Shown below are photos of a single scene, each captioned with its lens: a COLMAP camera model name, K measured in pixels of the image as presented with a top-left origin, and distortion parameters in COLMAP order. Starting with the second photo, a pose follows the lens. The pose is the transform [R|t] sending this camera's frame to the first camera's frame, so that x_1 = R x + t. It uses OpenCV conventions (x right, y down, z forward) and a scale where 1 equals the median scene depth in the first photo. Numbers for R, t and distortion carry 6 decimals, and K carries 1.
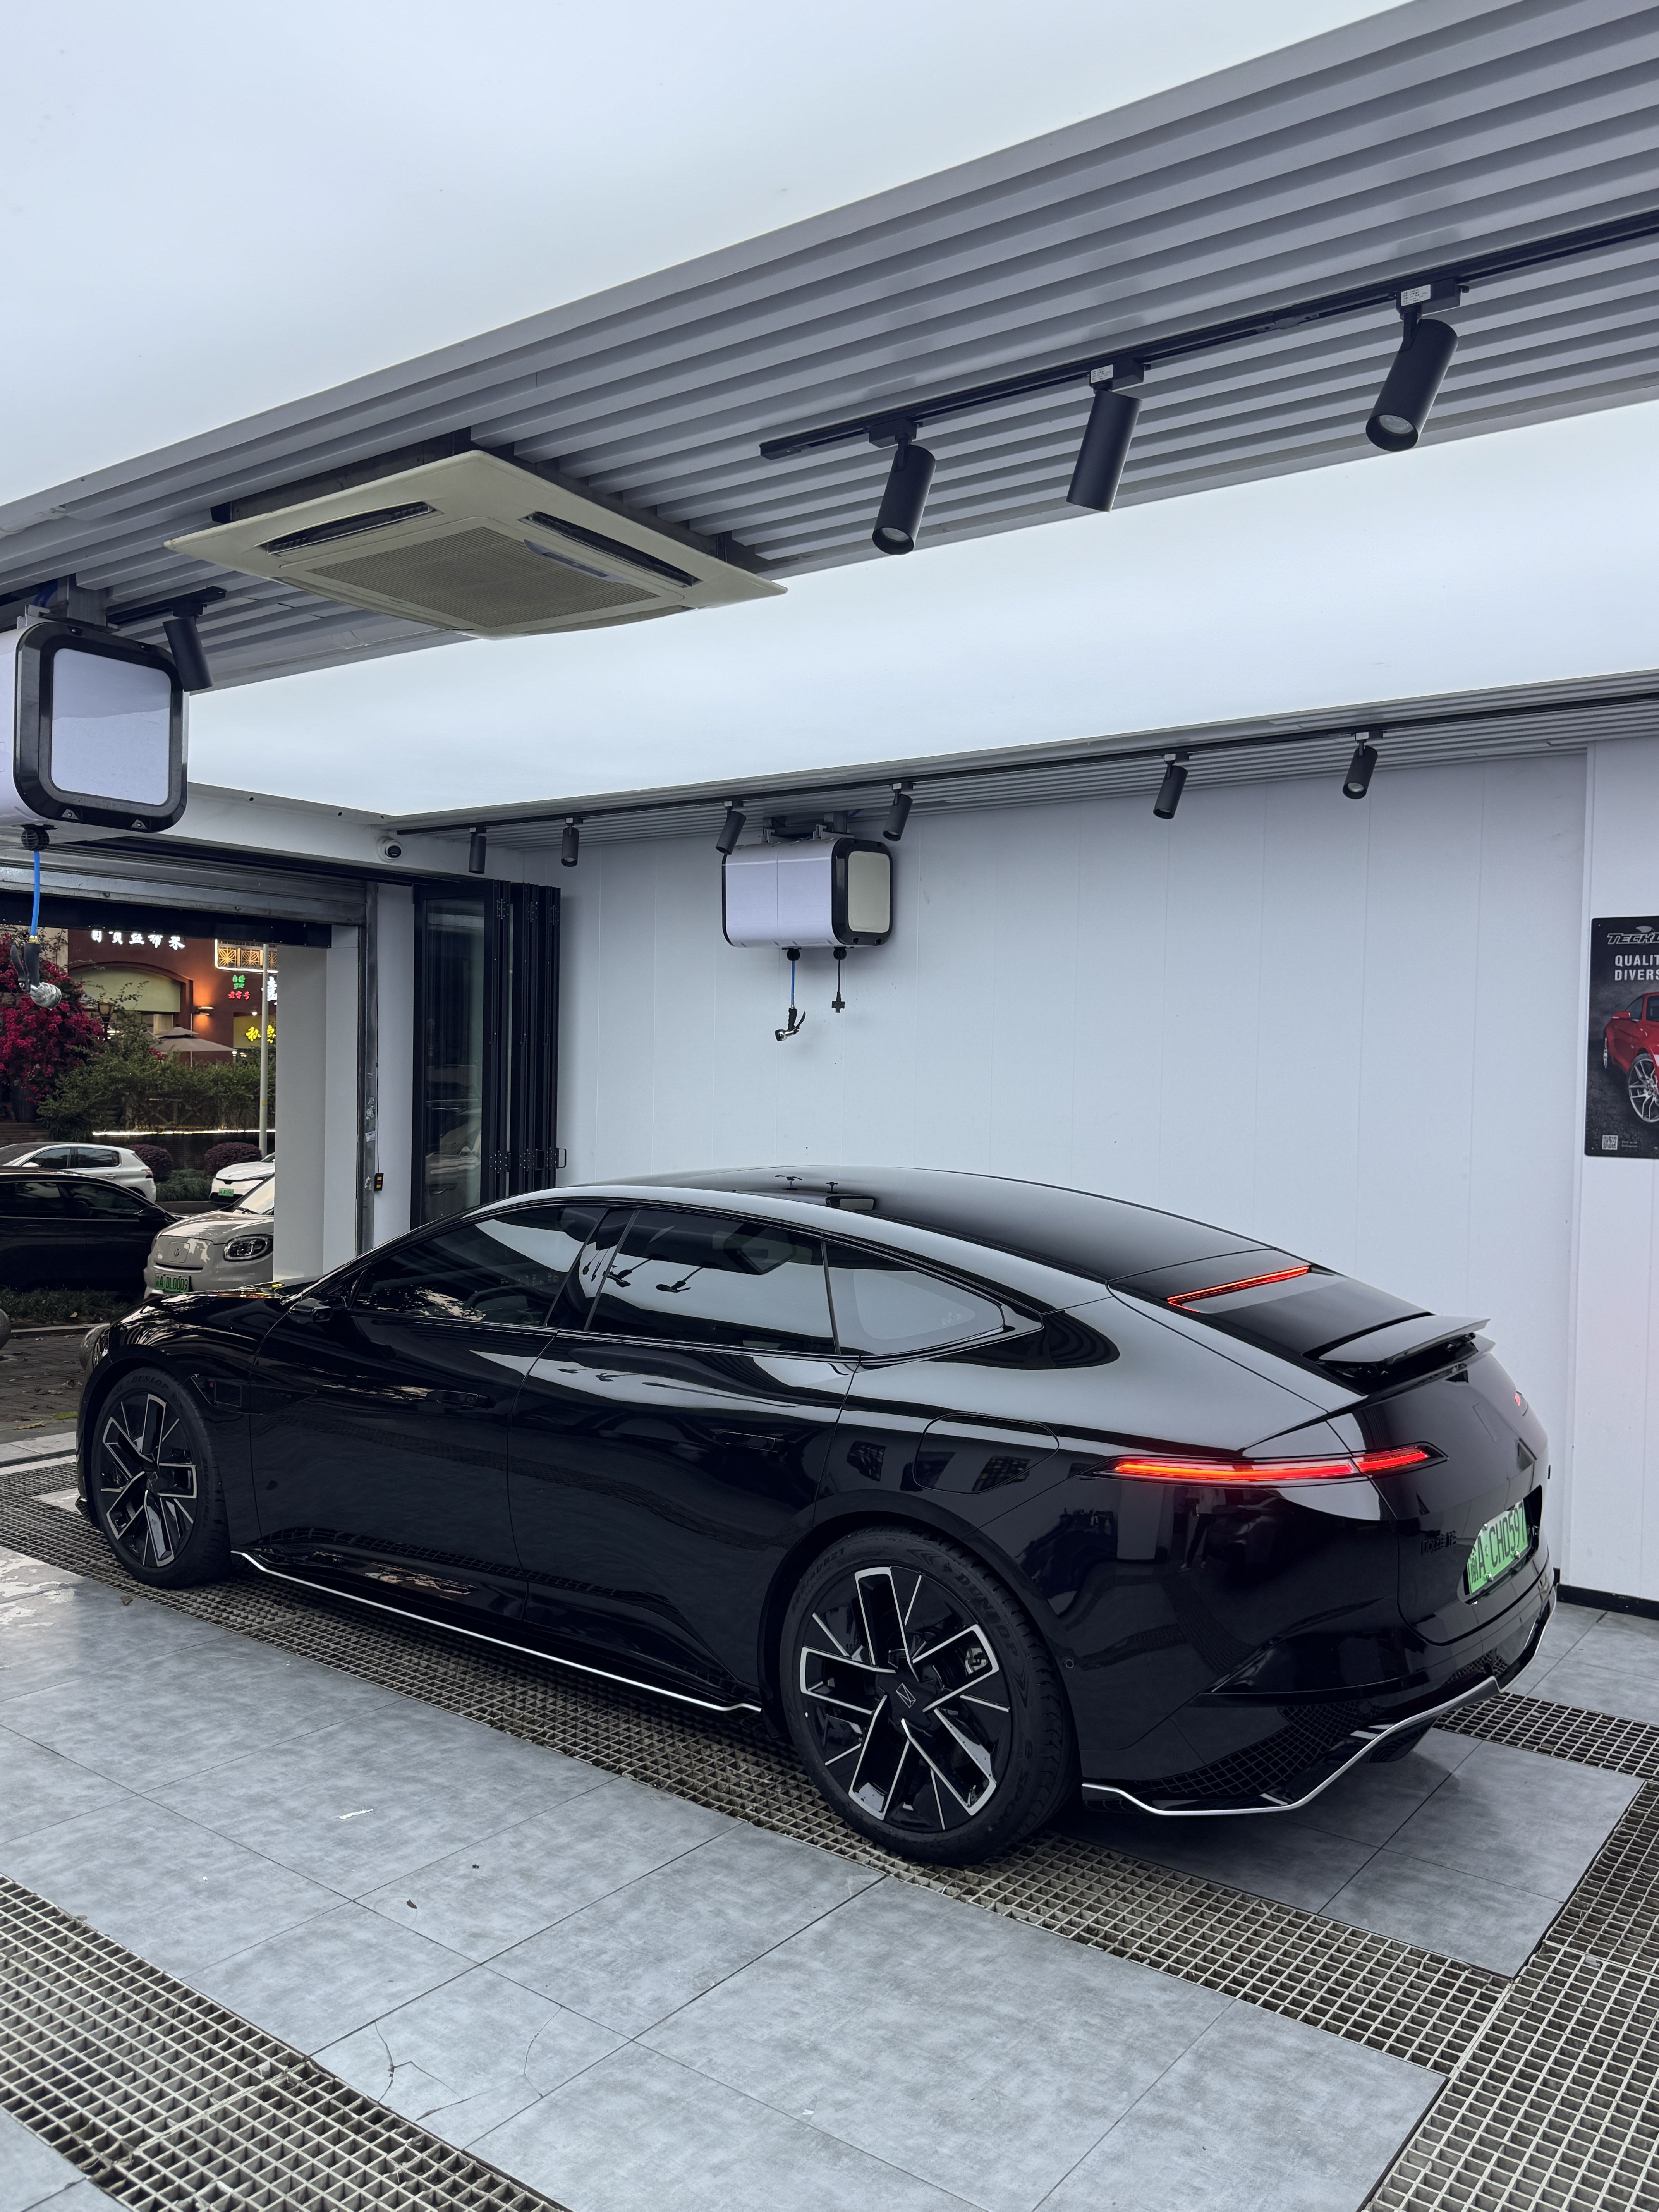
lens RADIAL K [[1680.1, 0, 829.5], [0, 1680.1, 1106.0], [0, 0, 1]] dist [0.013586, -0.031173]
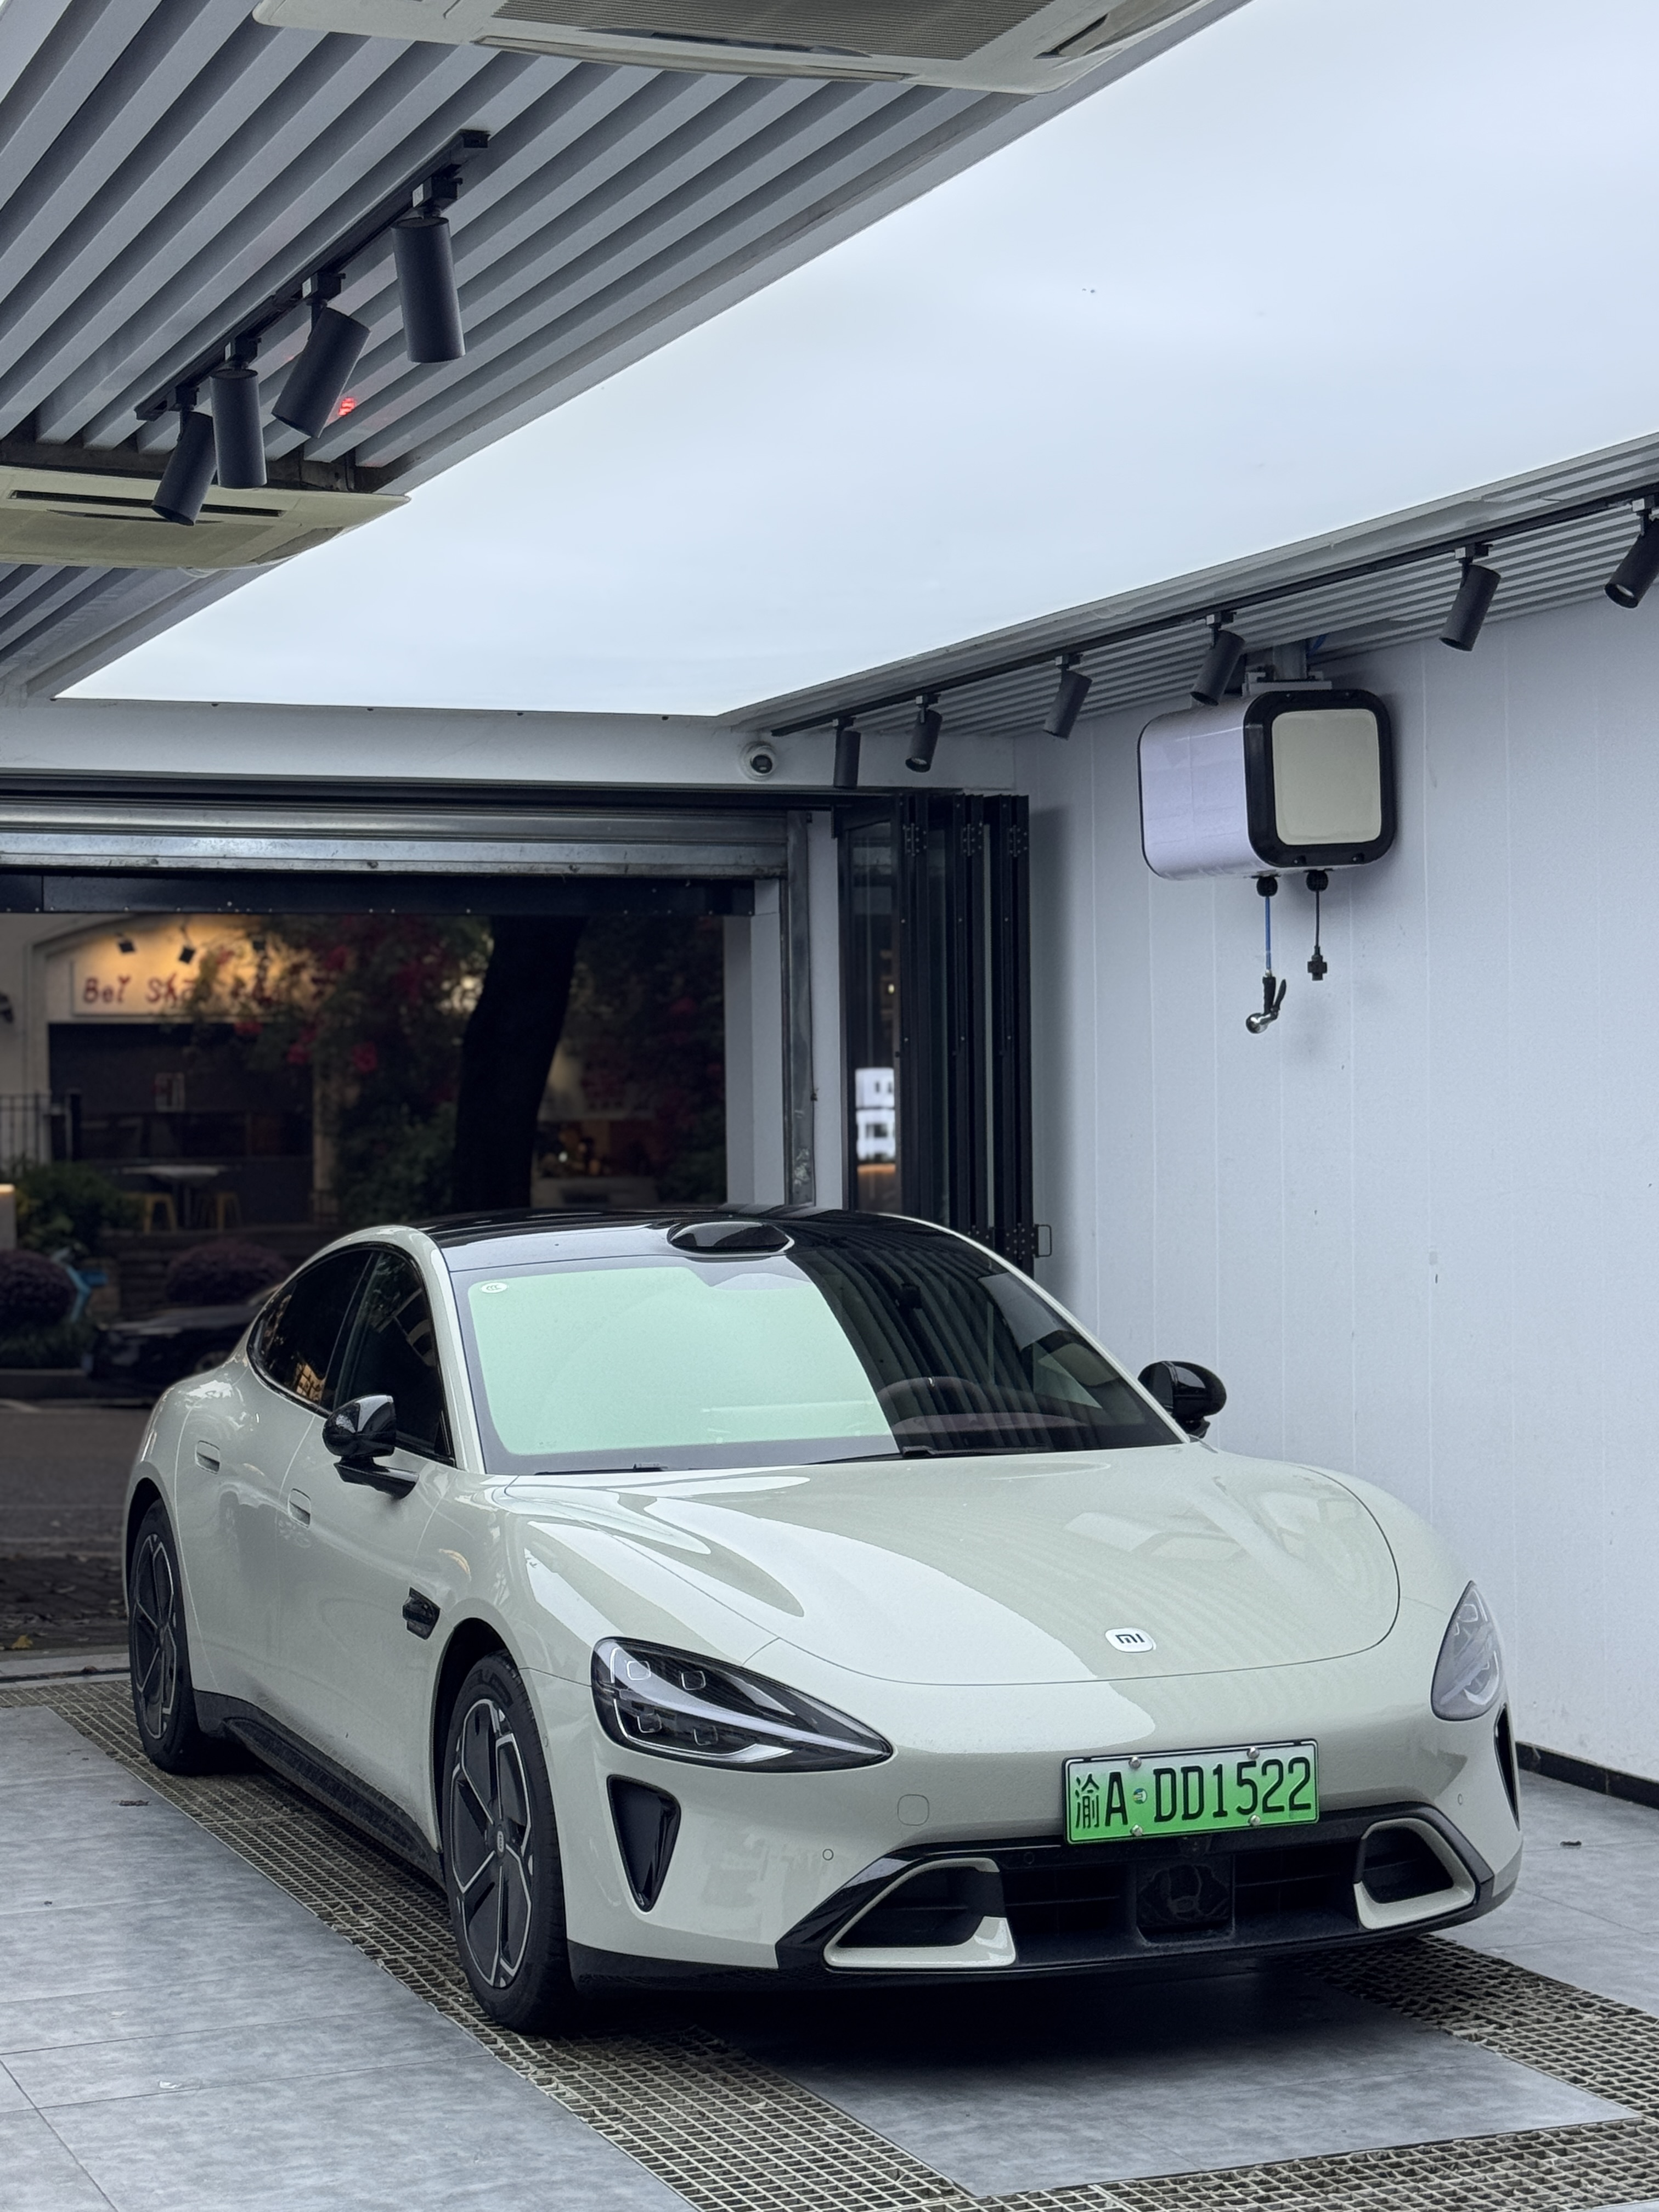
lens RADIAL K [[3818.1, 0, 829.5], [0, 3818.1, 1106.0], [0, 0, 1]] dist [0.117726, -0.064186]
pose [[0.851866, -0.034325, -0.522635, 1.253239], [0.022305, 0.999322, -0.029278, 0.055930], [0.523285, 0.013283, 0.852054, -0.557131]]
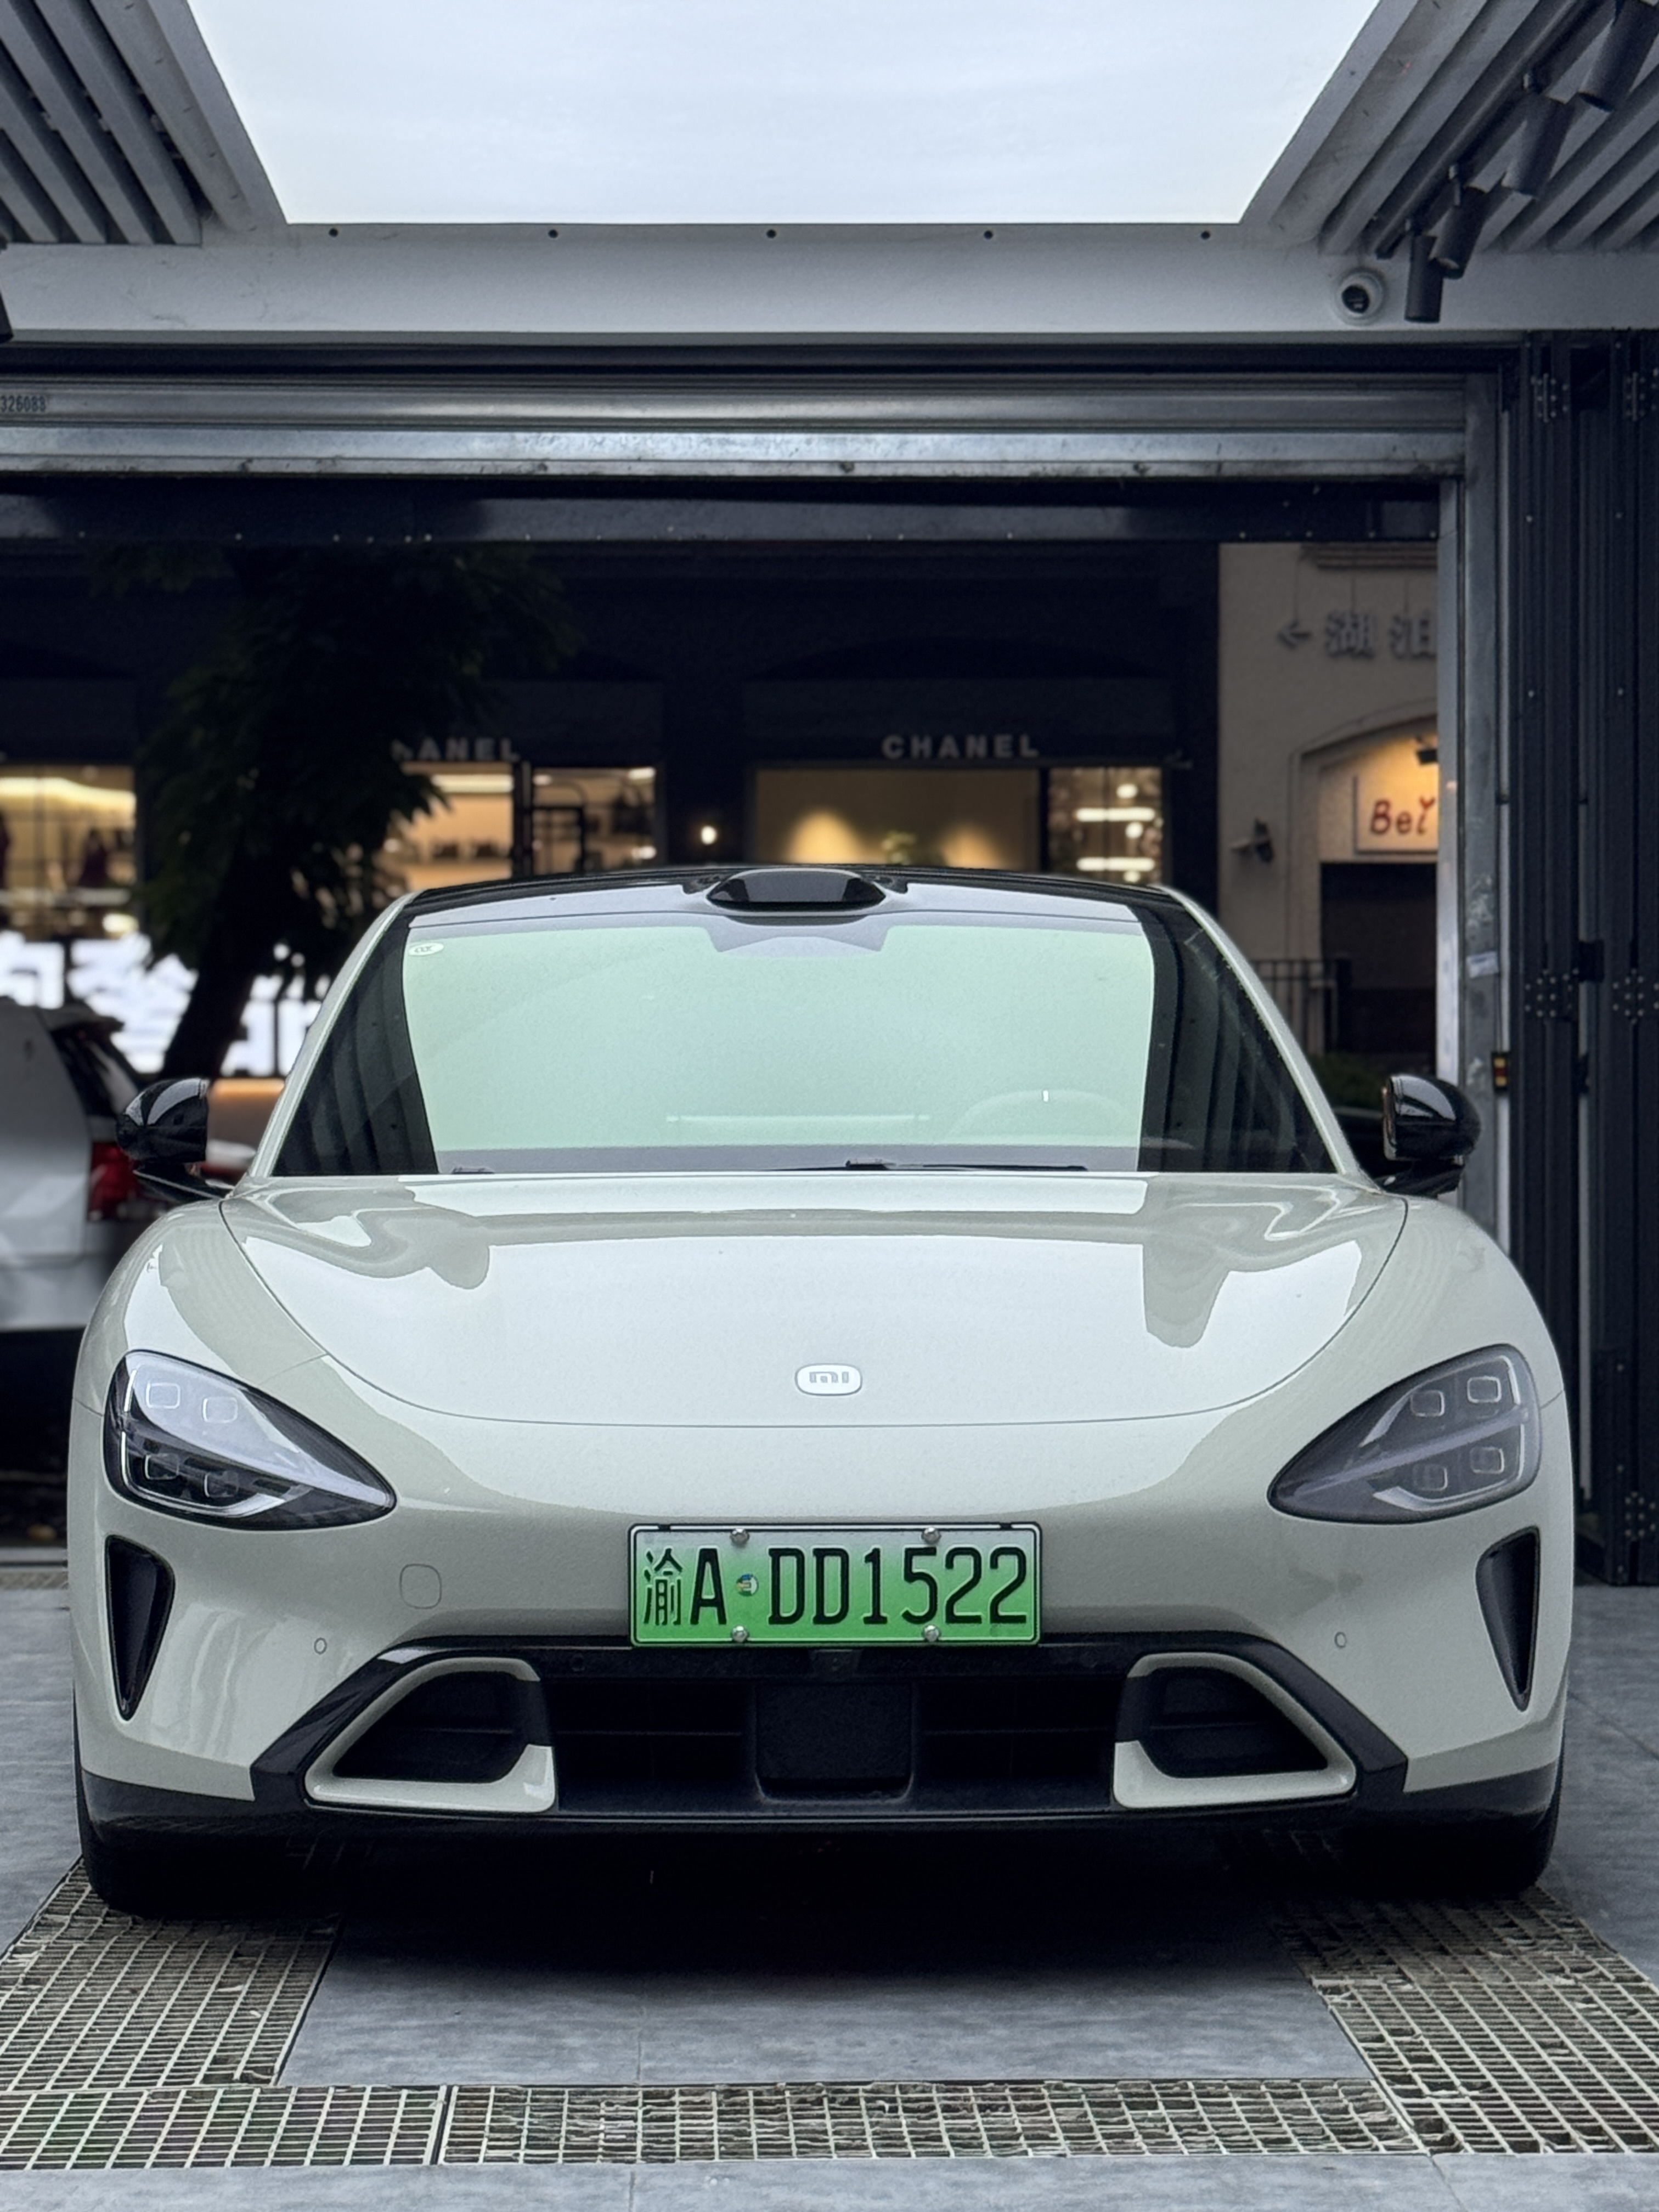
lens RADIAL K [[5376.9, 0, 829.5], [0, 5376.9, 1106.0], [0, 0, 1]] dist [0.045561, 0.674518]
pose [[0.614619, -0.018973, -0.788596, 1.850016], [0.001647, 0.999739, -0.022769, 0.224963], [0.788823, 0.012696, 0.614490, 0.044450]]
